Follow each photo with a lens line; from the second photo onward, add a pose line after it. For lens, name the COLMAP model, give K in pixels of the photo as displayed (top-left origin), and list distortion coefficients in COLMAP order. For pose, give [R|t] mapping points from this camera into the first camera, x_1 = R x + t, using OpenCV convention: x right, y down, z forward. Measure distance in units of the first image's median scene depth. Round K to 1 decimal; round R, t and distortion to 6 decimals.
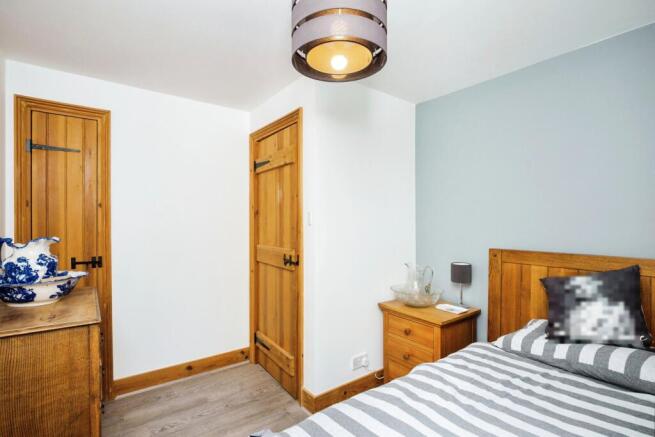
lens RADIAL K [[316.3, 0, 329.7], [0, 316.3, 221.5], [0, 0, 1]] dist [-0.003715, -0.000487]
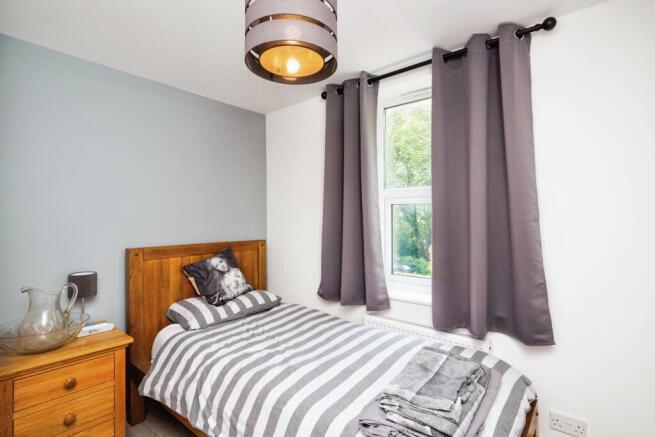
lens RADIAL K [[316.3, 0, 329.7], [0, 316.3, 216.4], [0, 0, 1]] dist [-0.003715, -0.000487]
pose [[-0.228079, 0.001252, 0.973642, -0.736828], [0.004933, 0.999988, -0.000131, -0.012380], [-0.973630, 0.004773, -0.228083, 0.826618]]
